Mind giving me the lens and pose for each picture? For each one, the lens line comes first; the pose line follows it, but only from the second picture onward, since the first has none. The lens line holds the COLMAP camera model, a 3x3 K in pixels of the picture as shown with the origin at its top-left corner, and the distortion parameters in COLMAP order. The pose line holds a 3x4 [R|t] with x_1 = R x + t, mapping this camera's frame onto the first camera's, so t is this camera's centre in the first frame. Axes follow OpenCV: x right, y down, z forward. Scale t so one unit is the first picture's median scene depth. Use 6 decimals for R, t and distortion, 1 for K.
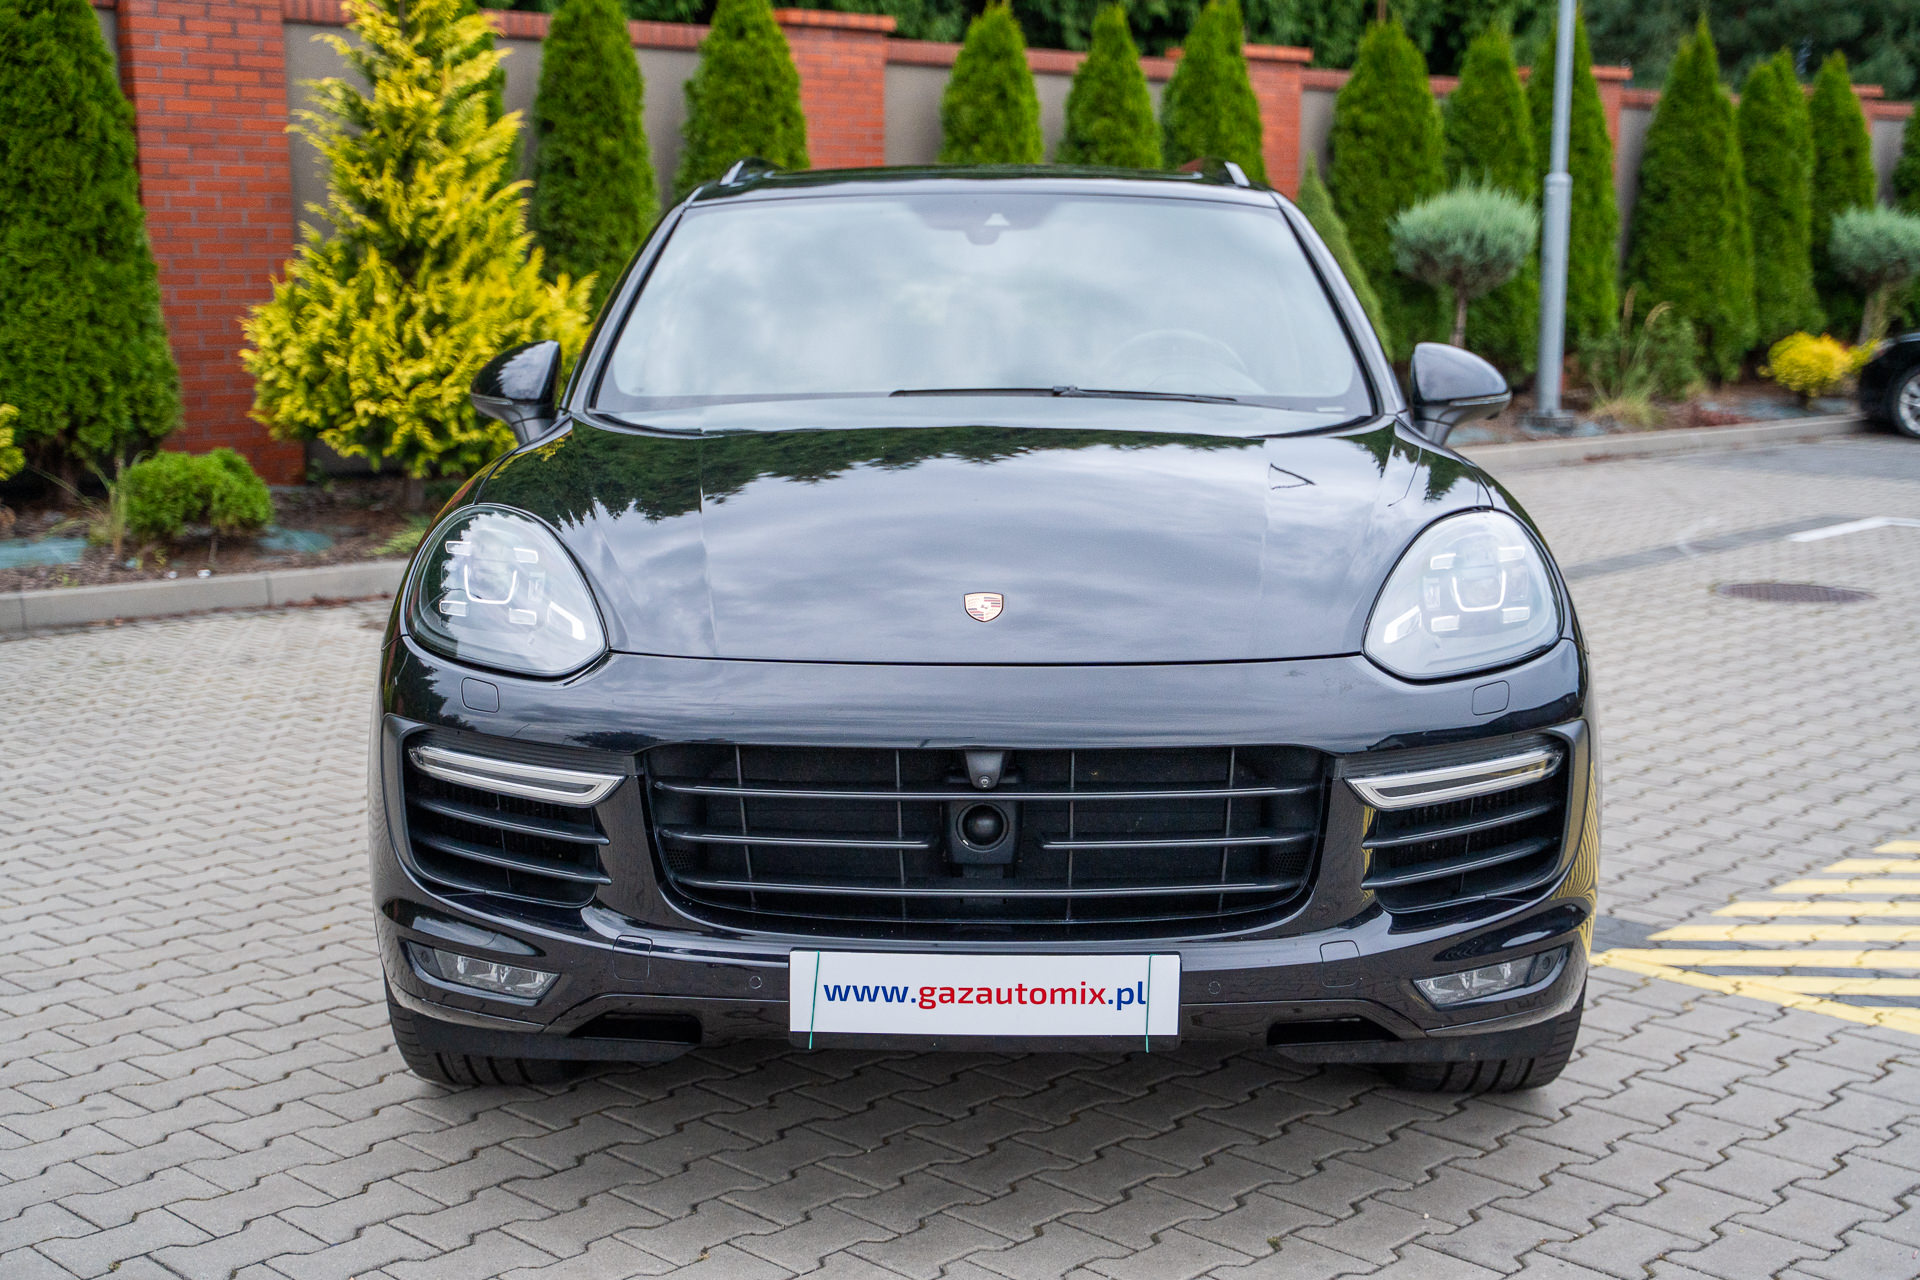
lens RADIAL K [[2429.4, 0, 969.9], [0, 2429.4, 597.4], [0, 0, 1]] dist [0.024265, 0.088055]
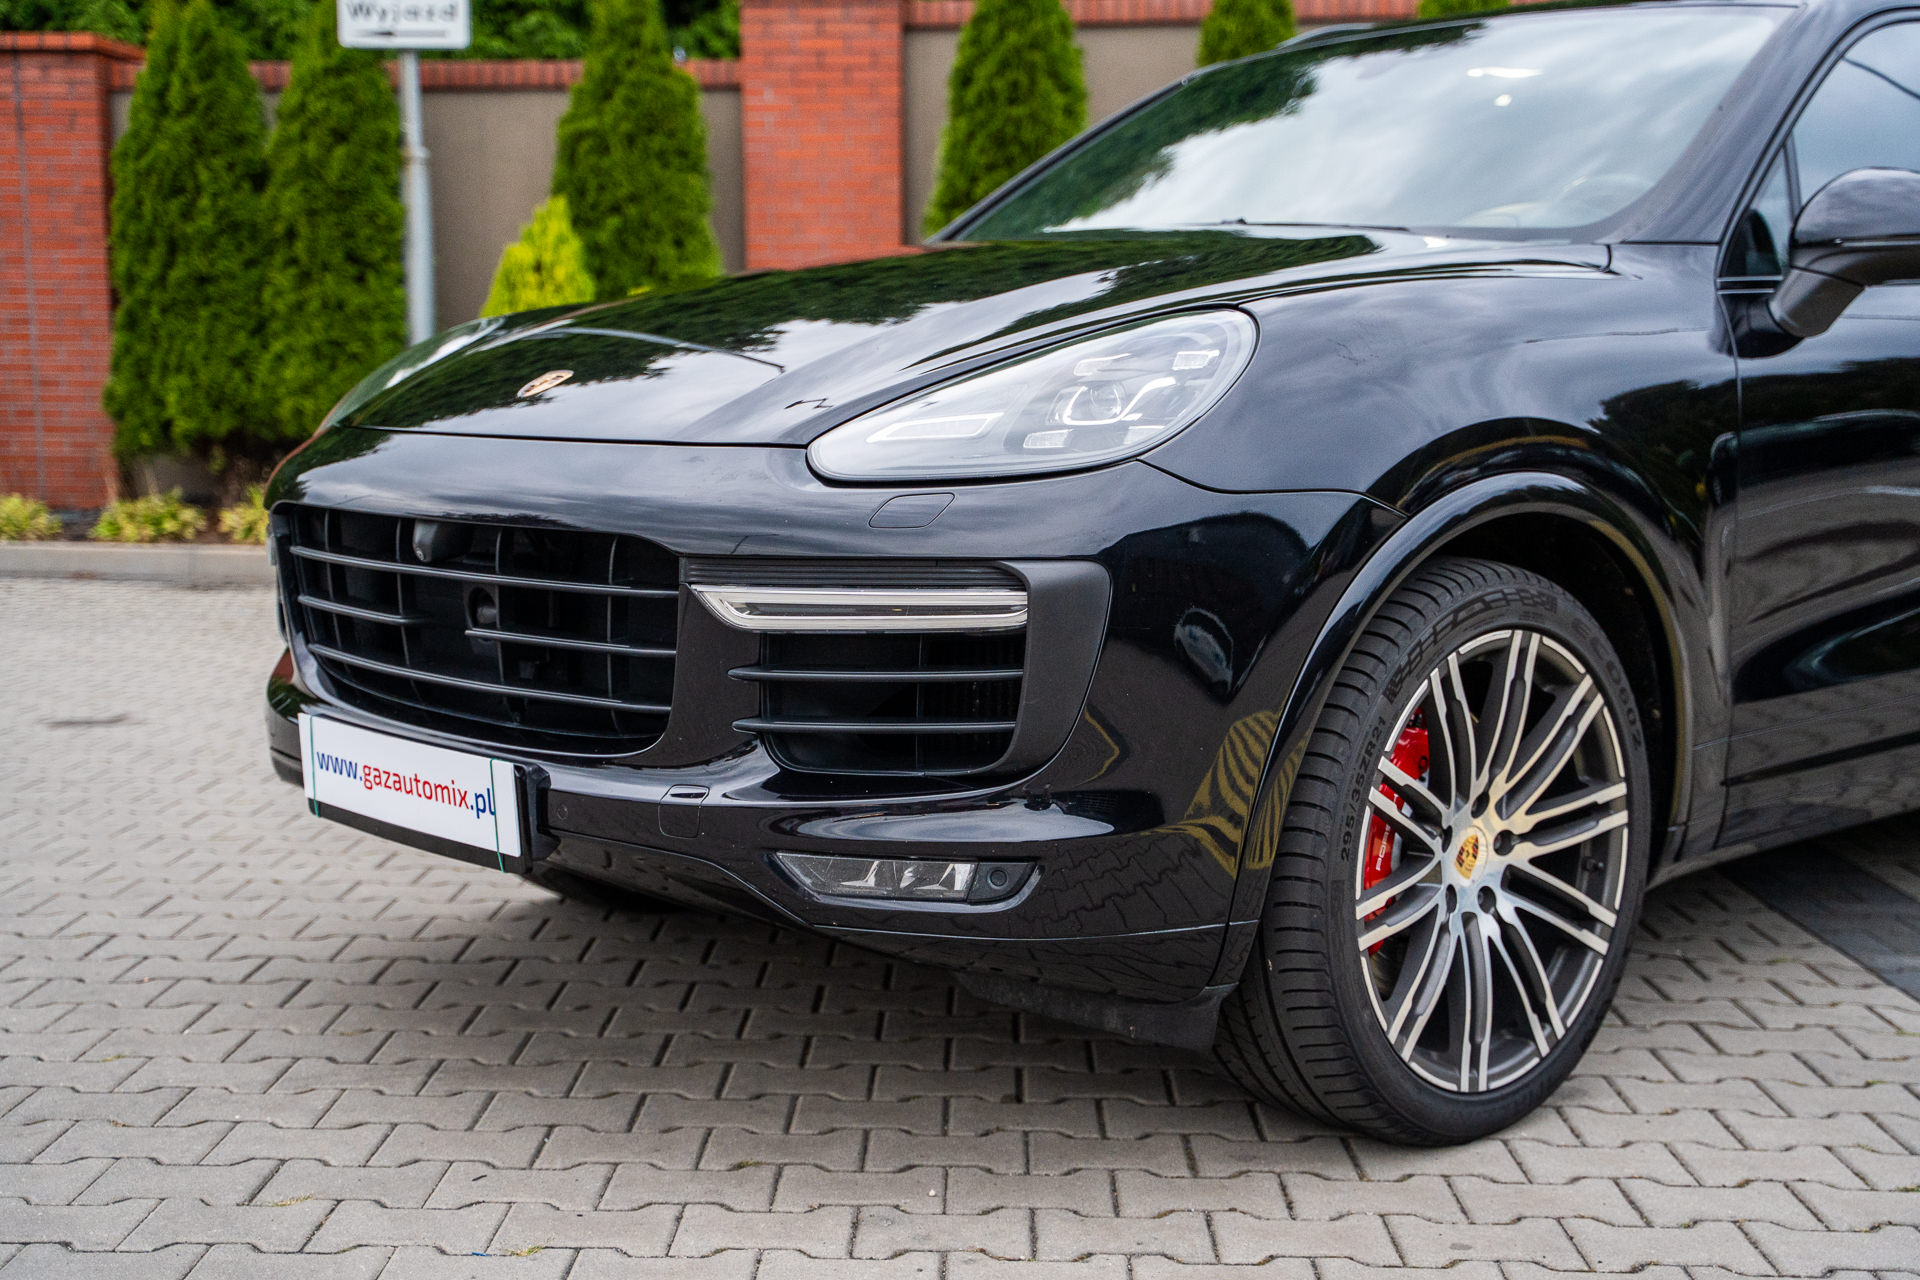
lens RADIAL K [[2411.0, 0, 960.0], [0, 2411.0, 640.0], [0, 0, 1]] dist [0.039441, 0.060611]
pose [[0.675426, 0.083787, -0.732653, 0.254064], [-0.100529, 0.994711, 0.021079, 0.021058], [0.730544, 0.059416, 0.680276, 0.161404]]
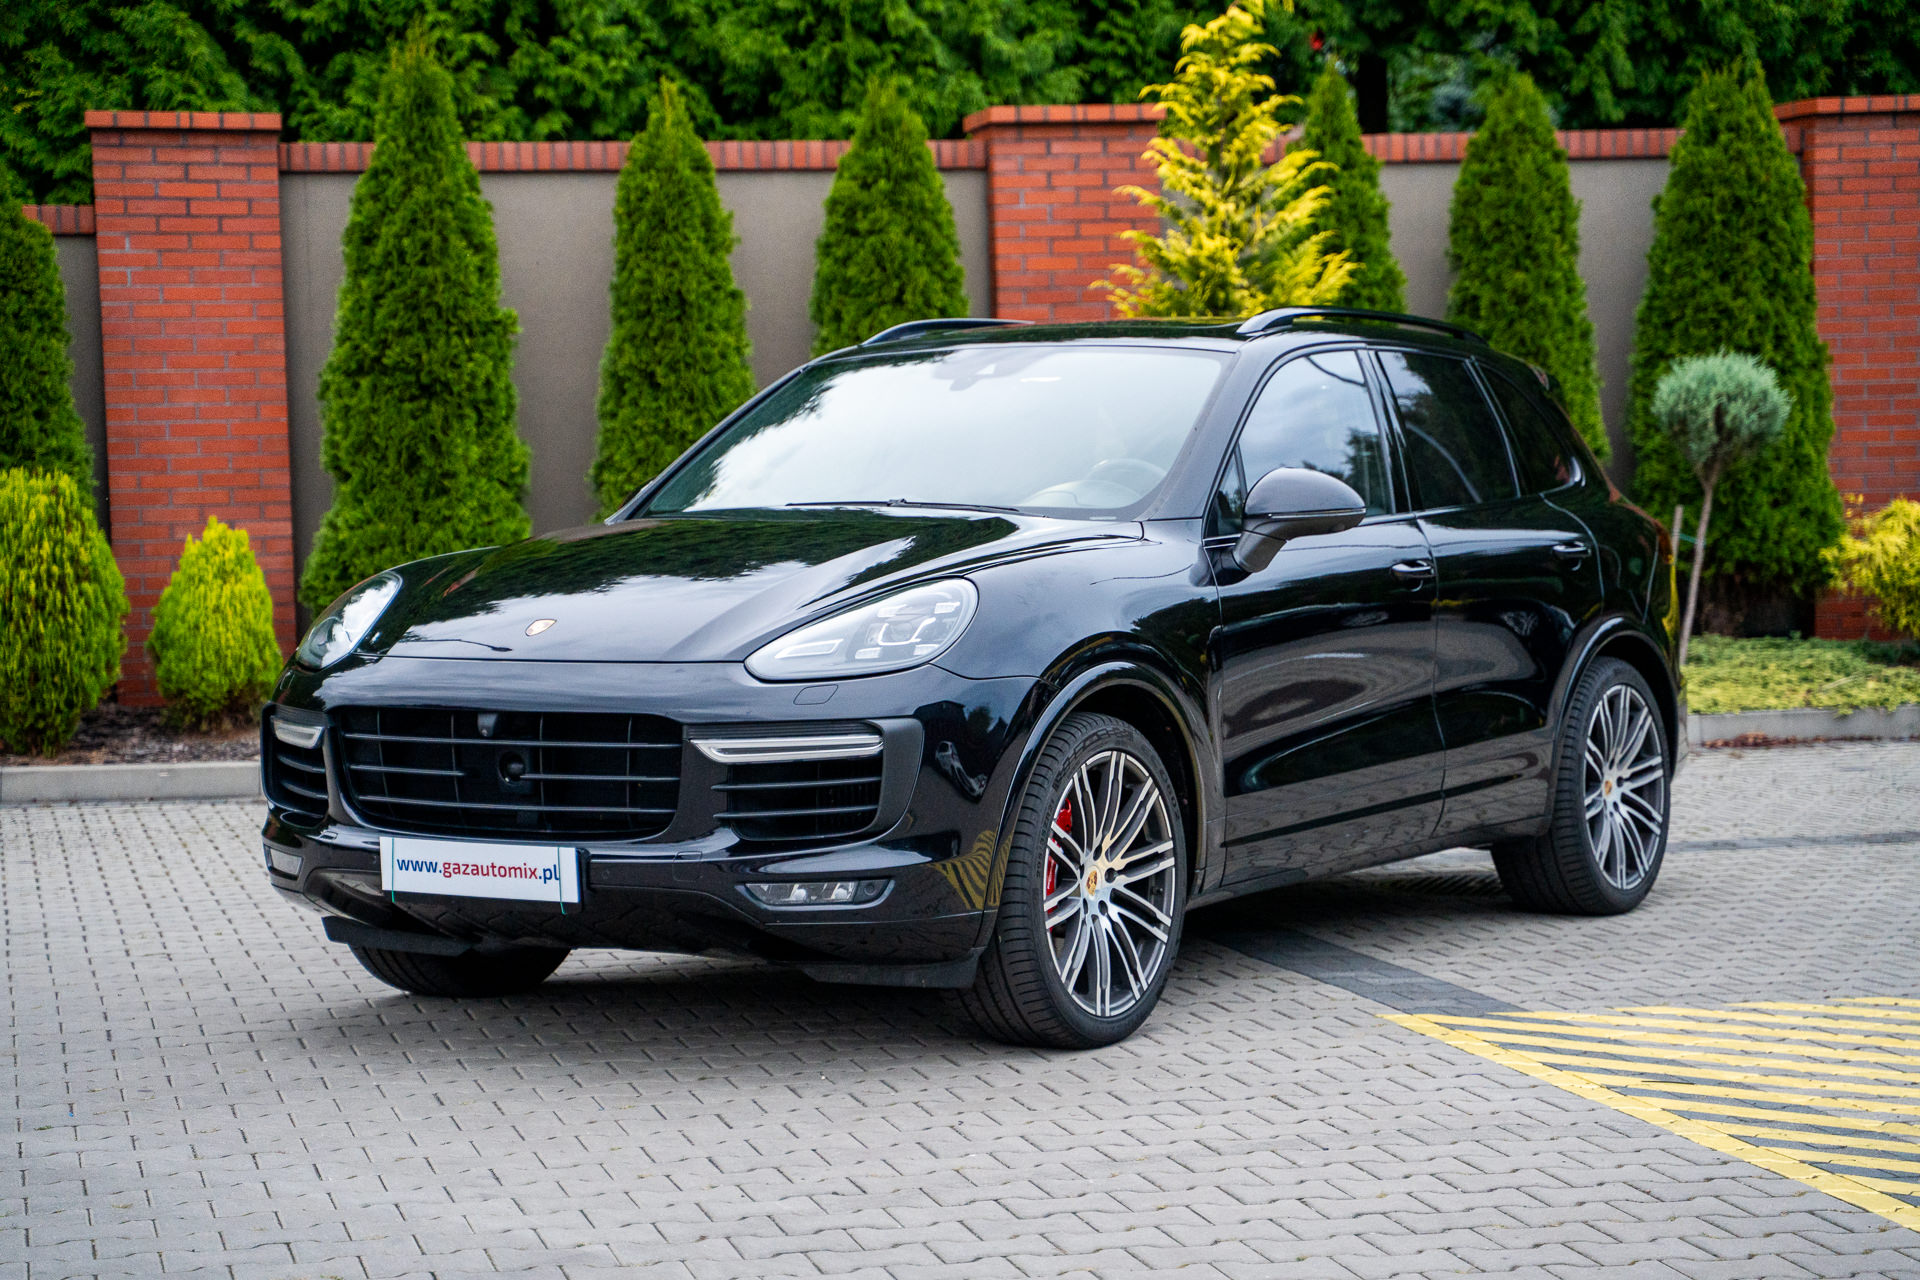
lens RADIAL K [[3746.3, 0, 960.0], [0, 3746.3, 640.0], [0, 0, 1]] dist [0.261014, 0.002136]
pose [[0.844270, 0.010001, -0.535824, 0.477524], [-0.053993, 0.996326, -0.066478, 0.049487], [0.533191, 0.085056, 0.841709, -0.267169]]
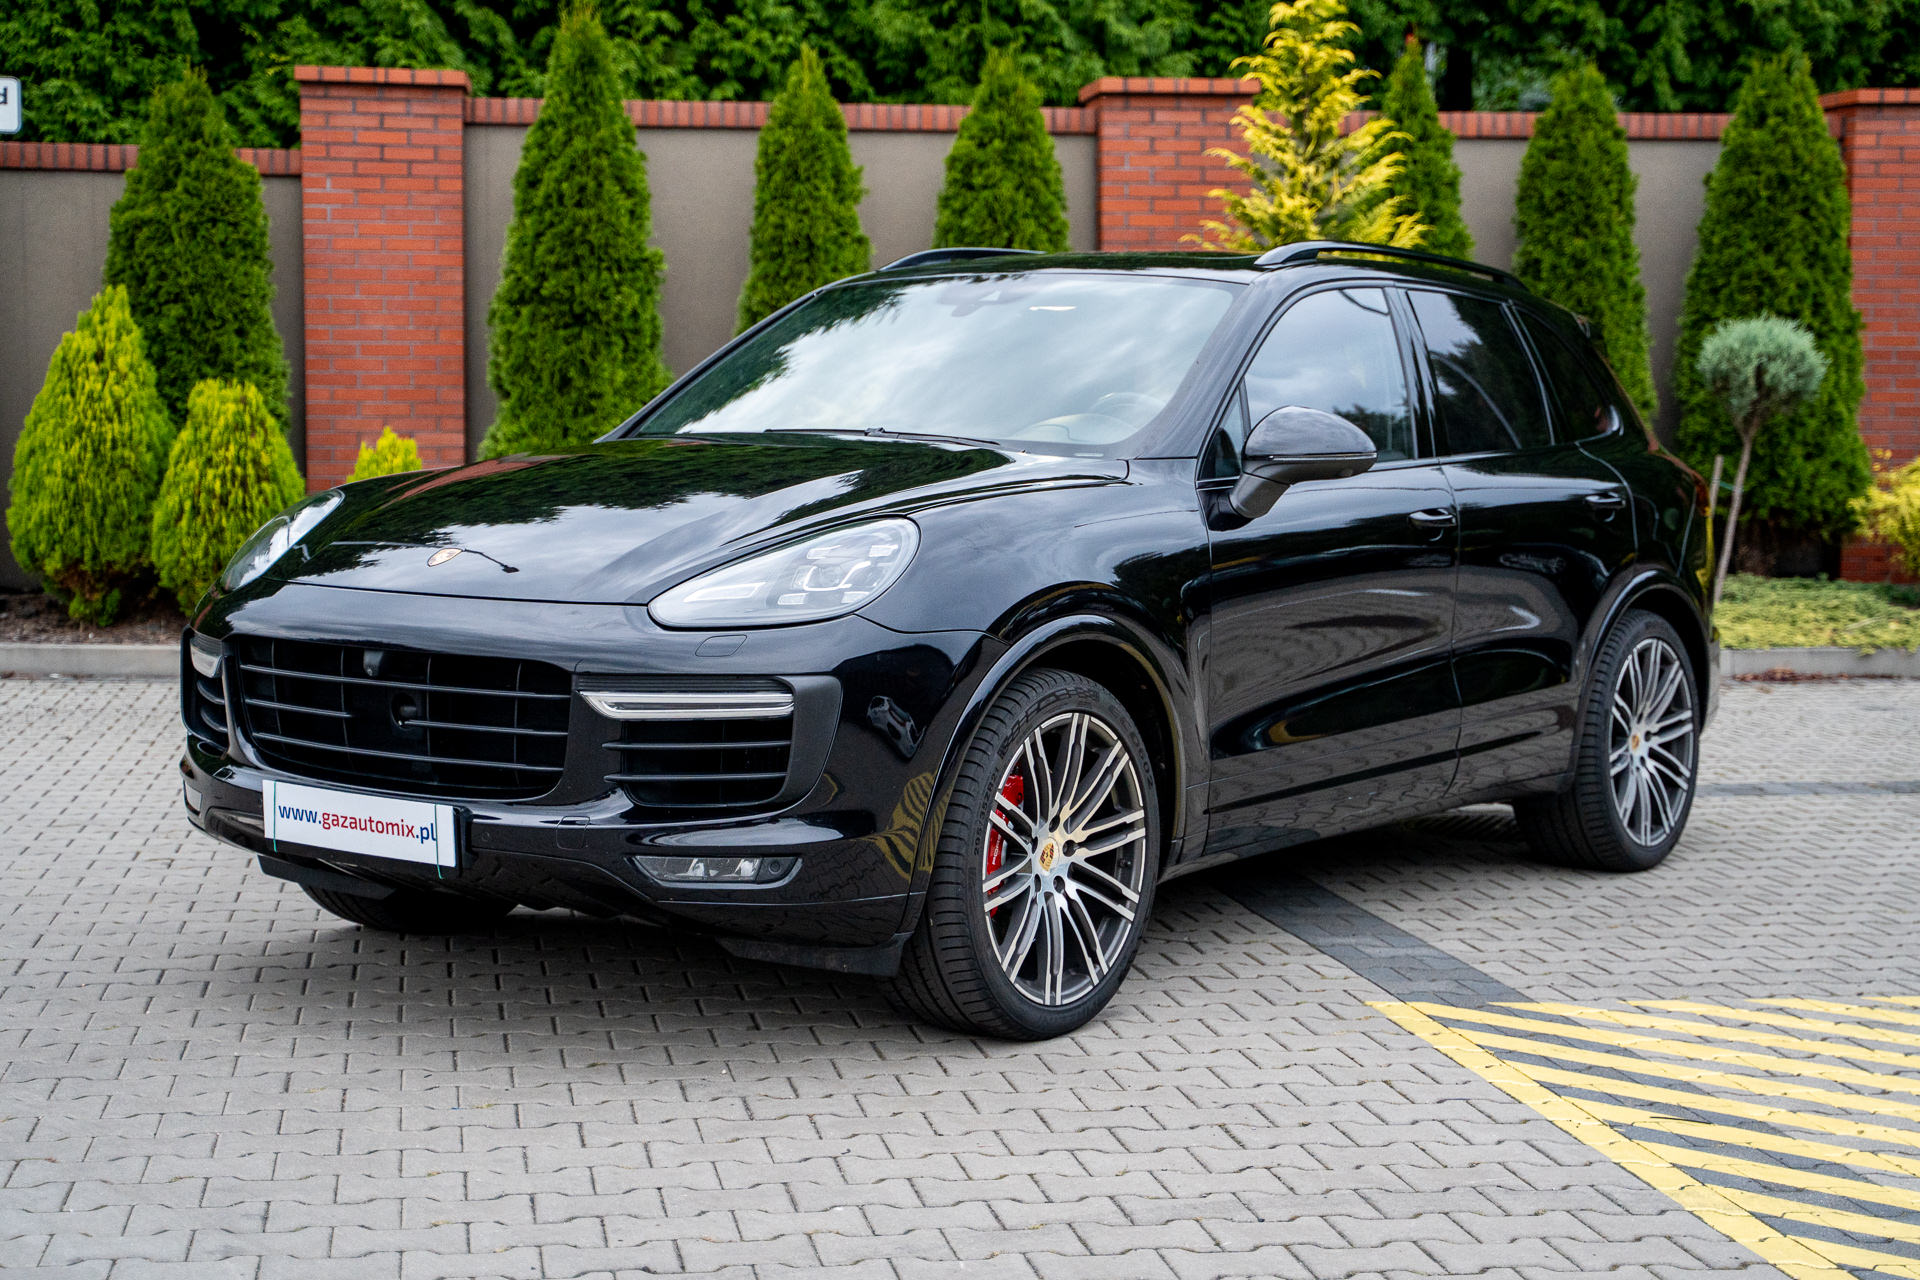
lens RADIAL K [[2875.8, 0, 945.5], [0, 2875.8, 559.1], [0, 0, 1]] dist [0.107734, 0.035992]
pose [[0.802503, 0.041218, -0.595223, 0.390022], [-0.090504, 0.994477, -0.053156, 0.021527], [0.589744, 0.096527, 0.801801, -0.046614]]
